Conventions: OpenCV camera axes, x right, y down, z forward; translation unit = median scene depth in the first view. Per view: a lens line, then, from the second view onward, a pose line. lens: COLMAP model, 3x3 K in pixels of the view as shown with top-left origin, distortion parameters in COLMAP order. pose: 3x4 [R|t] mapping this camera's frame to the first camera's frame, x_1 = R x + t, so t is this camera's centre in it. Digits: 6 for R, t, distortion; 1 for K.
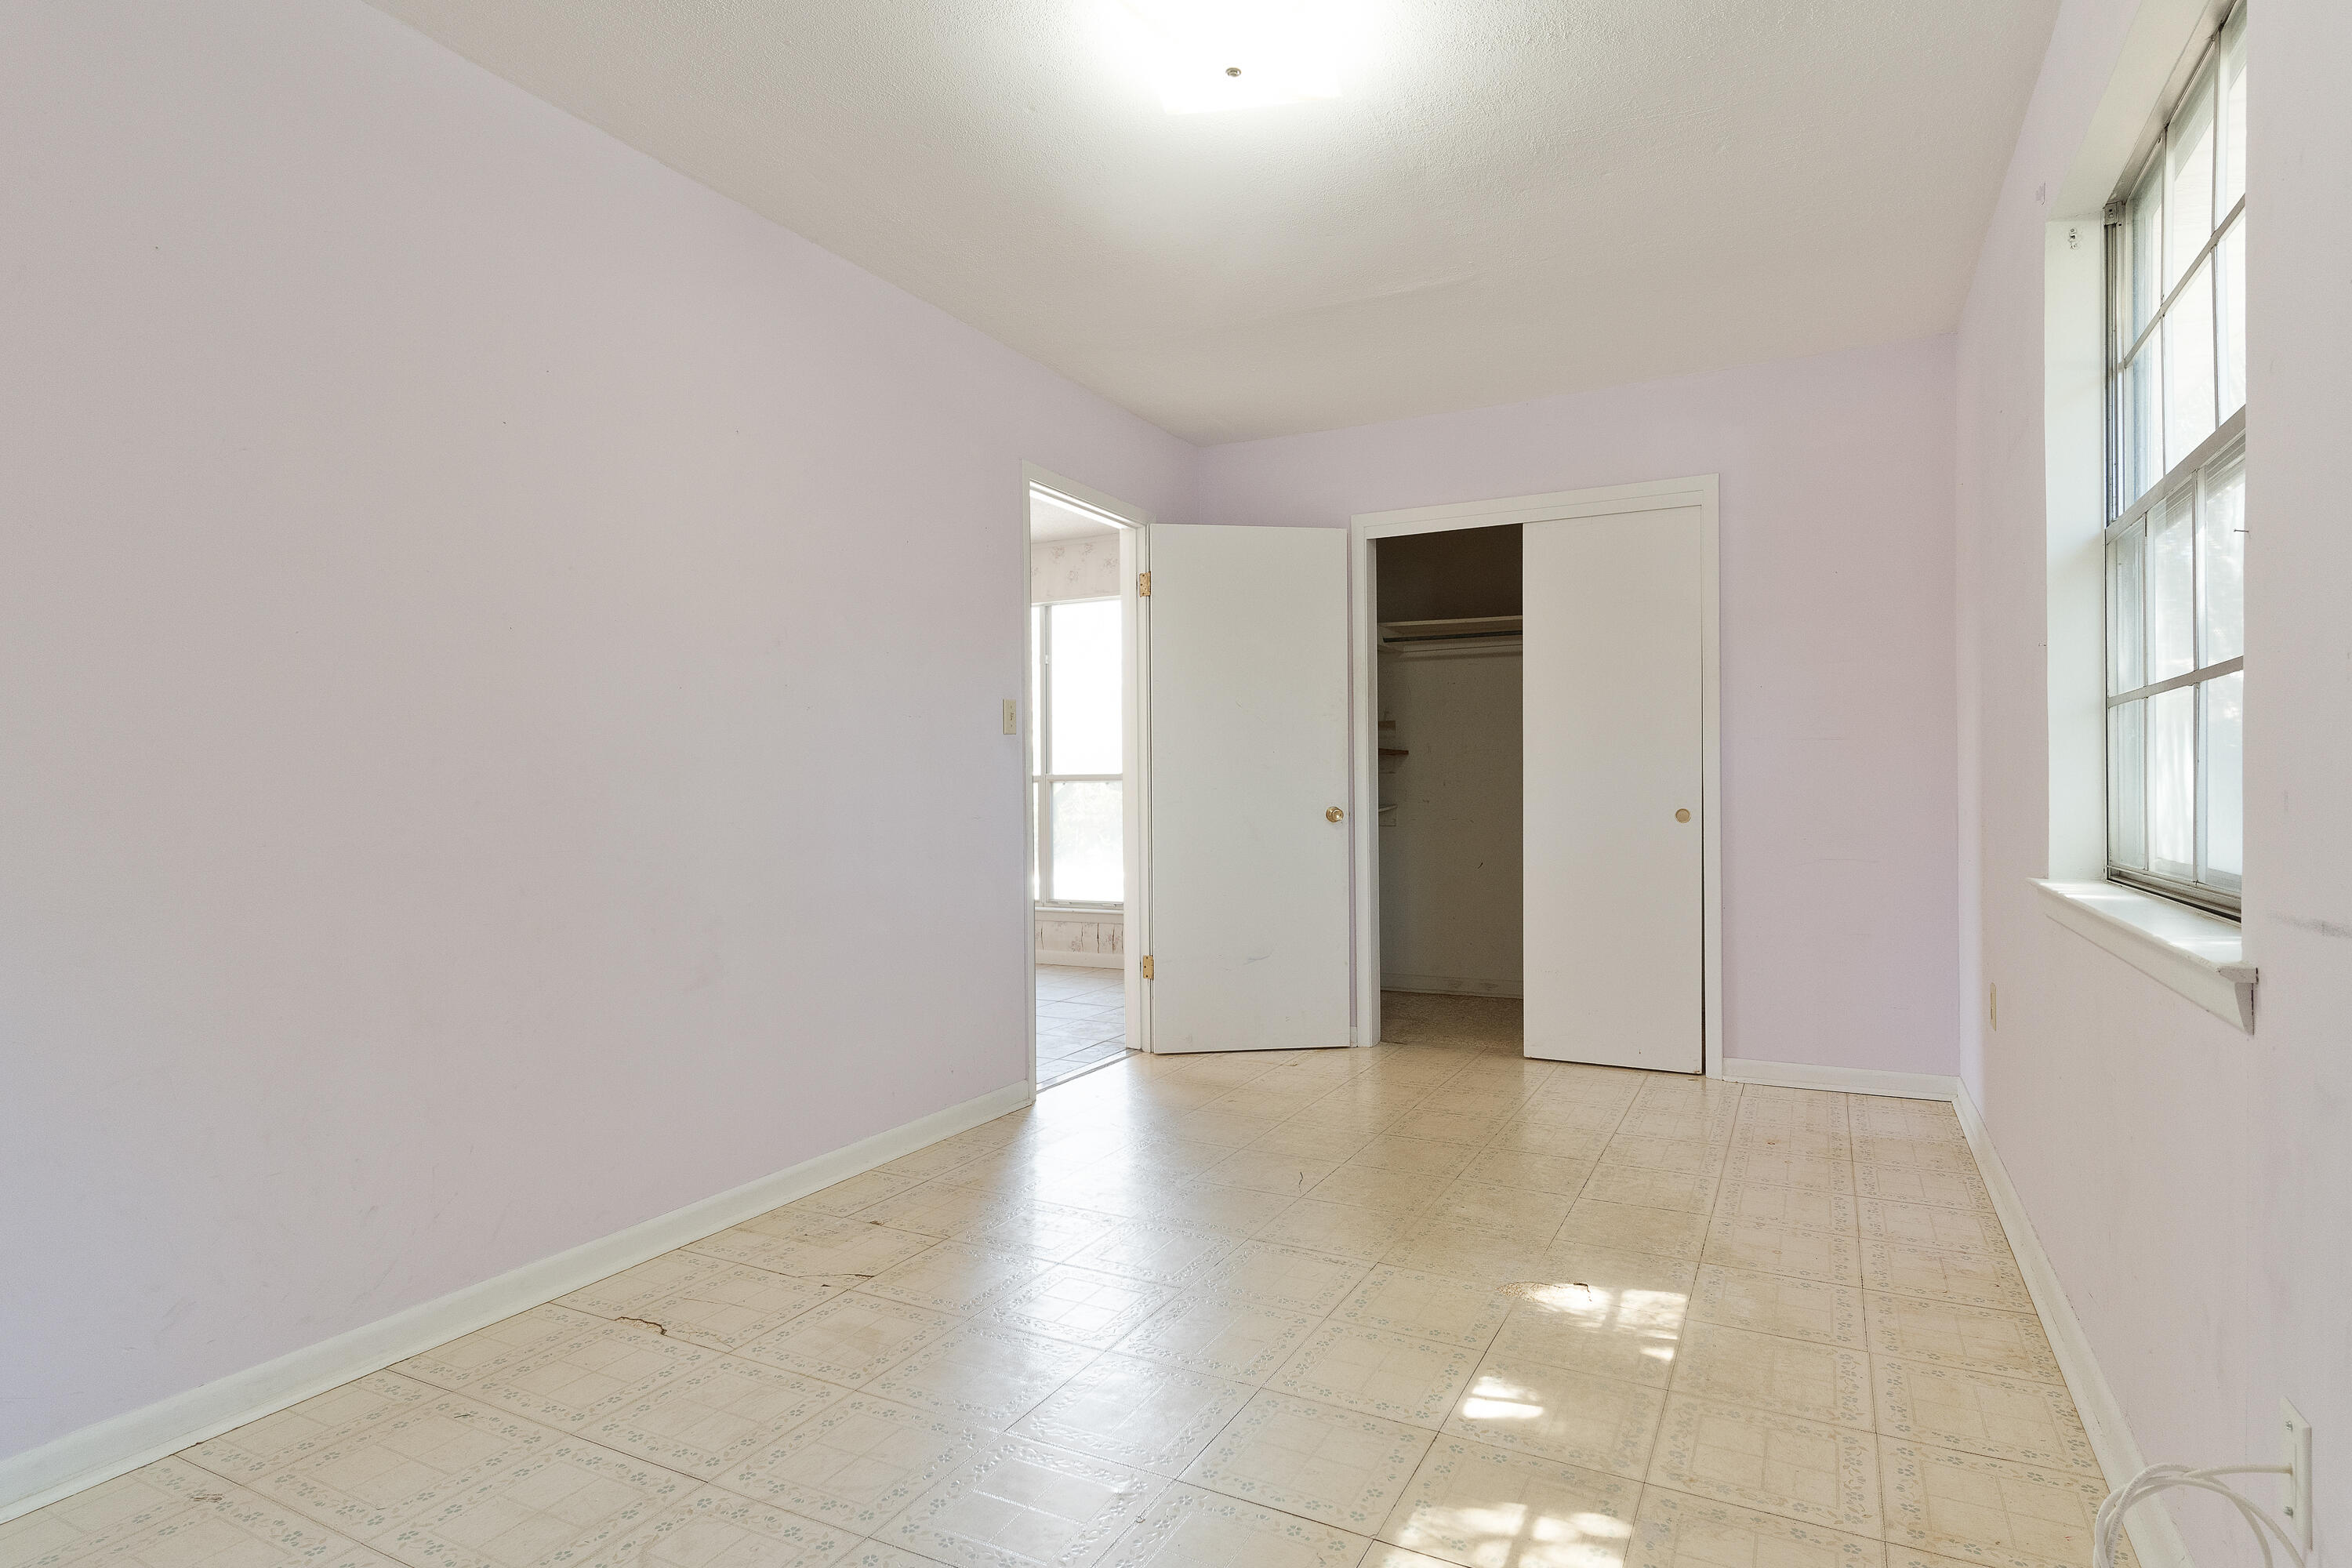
lens RADIAL K [[1192.6, 0, 1172.3], [0, 1192.6, 771.7], [0, 0, 1]] dist [0.000600, 0.000389]
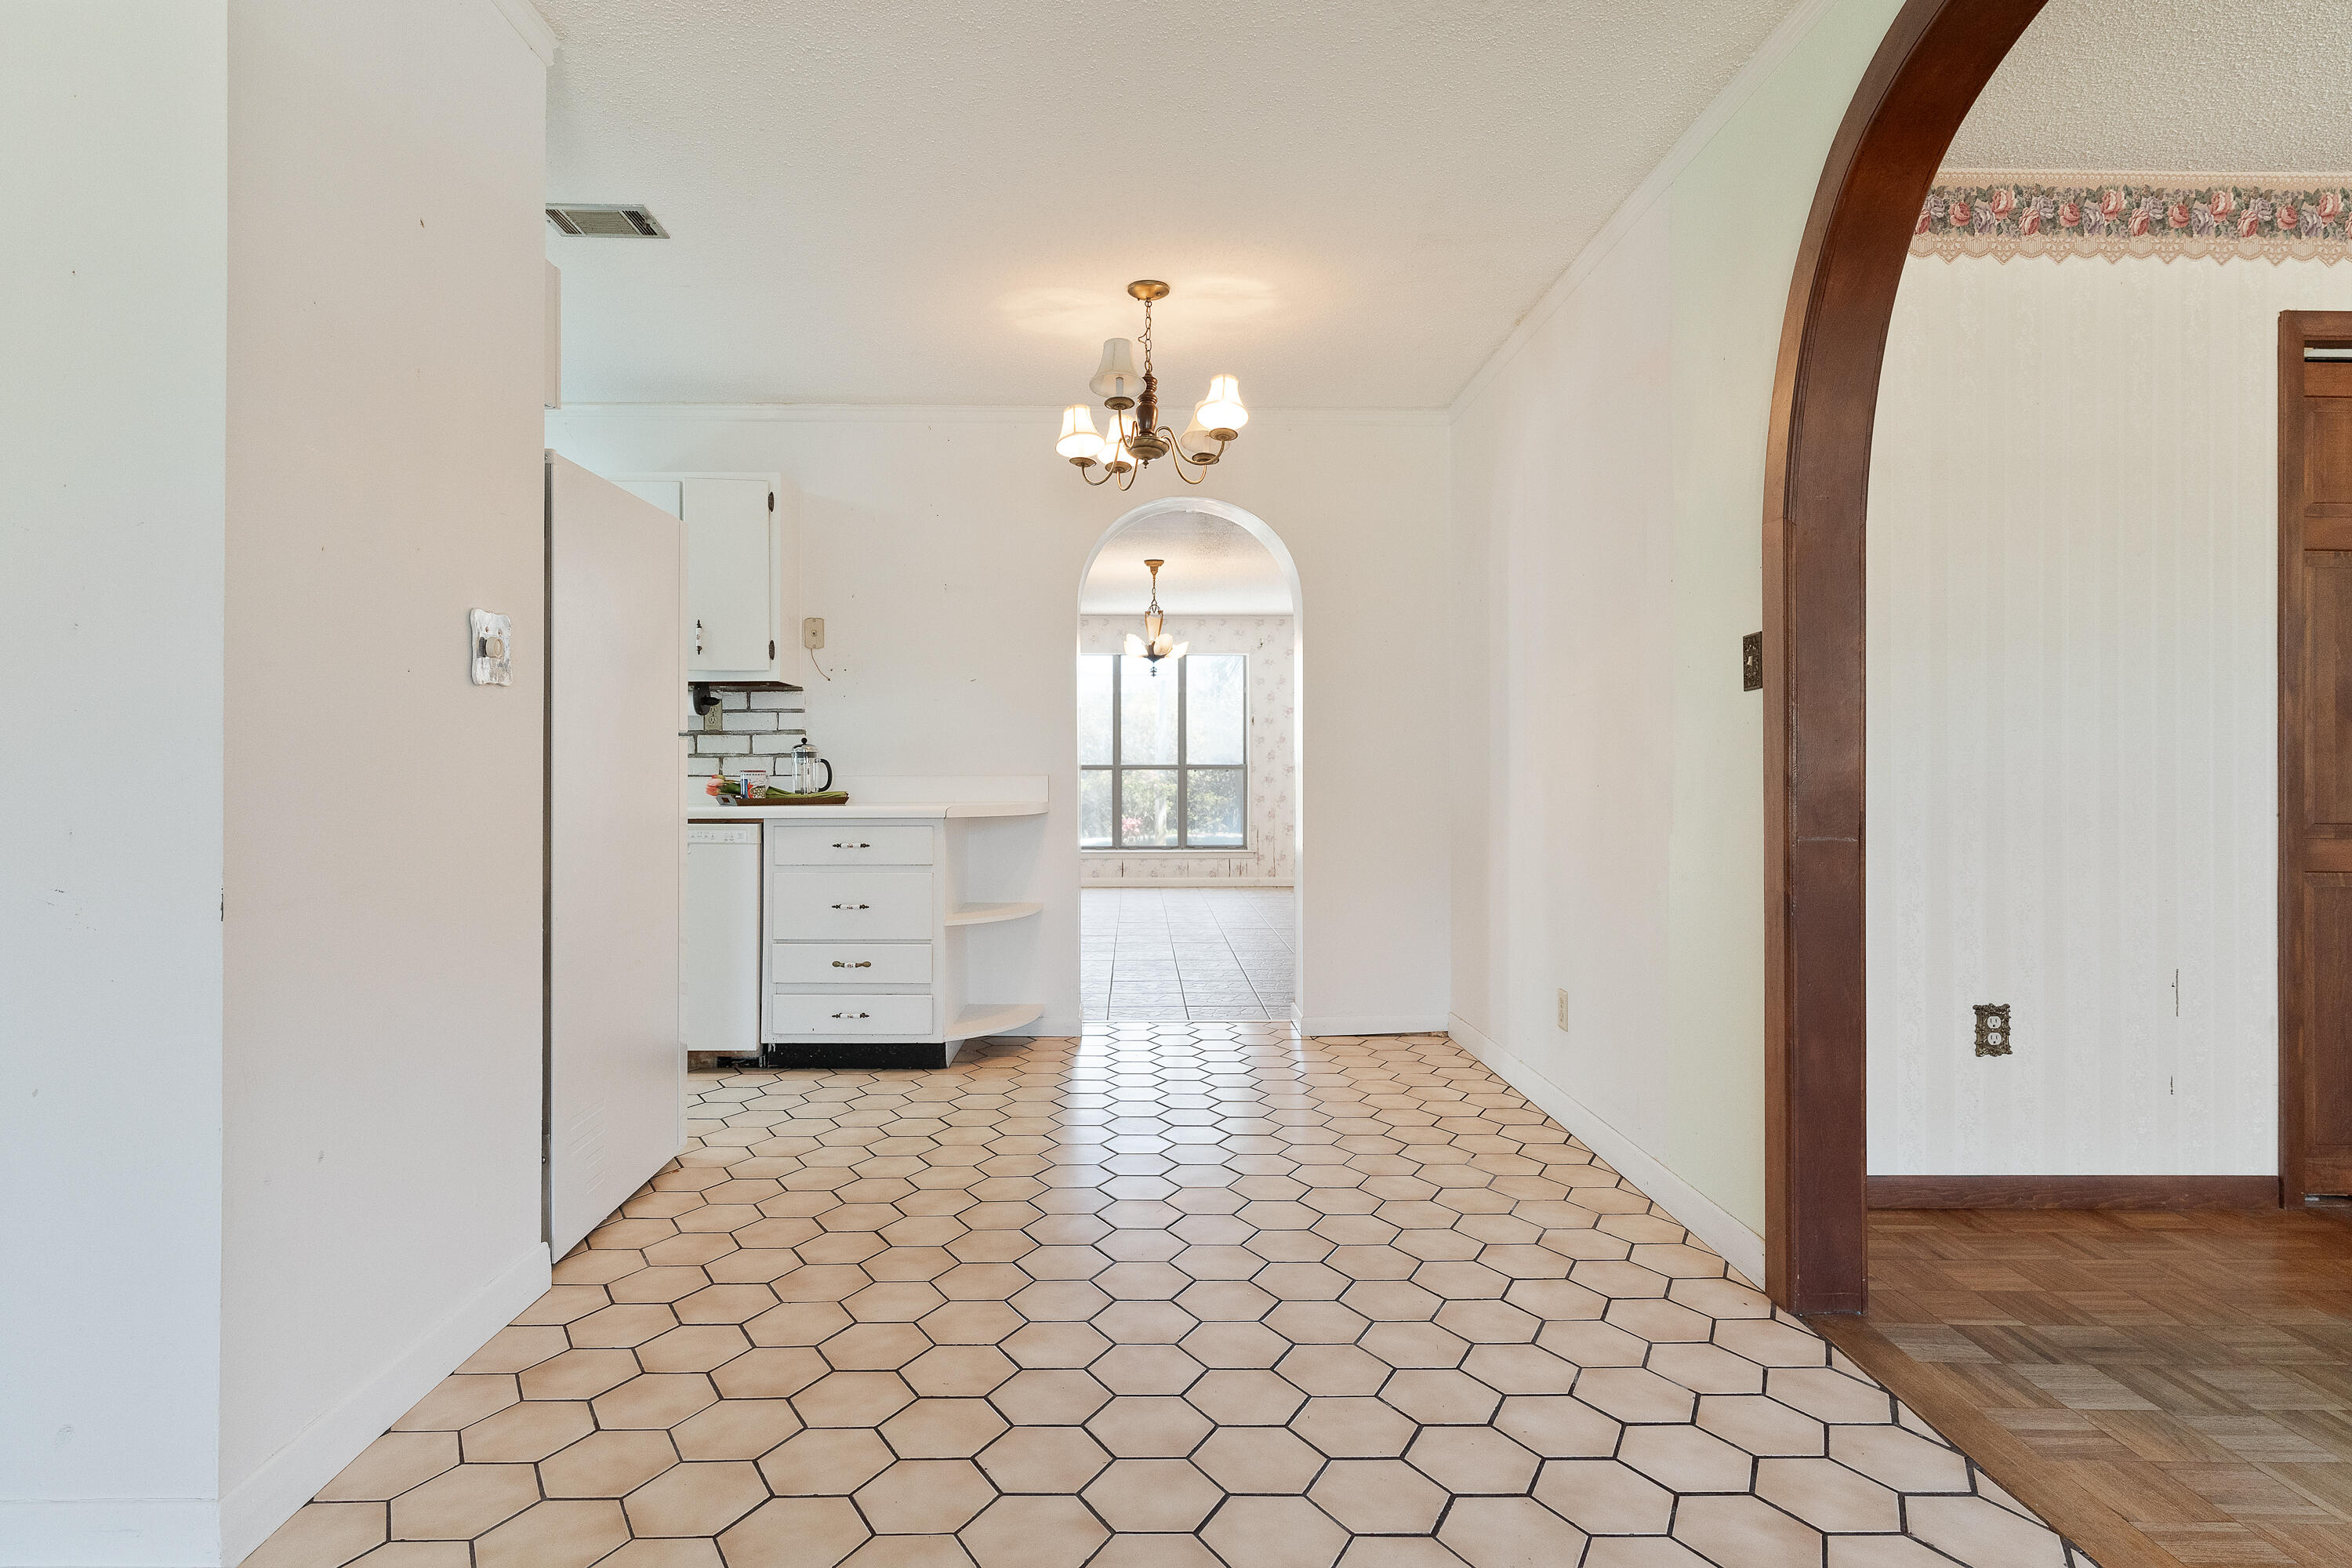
lens RADIAL K [[1236.7, 0, 1149.6], [0, 1236.7, 774.3], [0, 0, 1]] dist [-0.000680, -0.000314]
pose [[0.875307, 0.004715, 0.483544, -0.930231], [-0.007948, 0.999958, 0.004637, 0.007554], [-0.483502, -0.007902, 0.875307, -0.383829]]
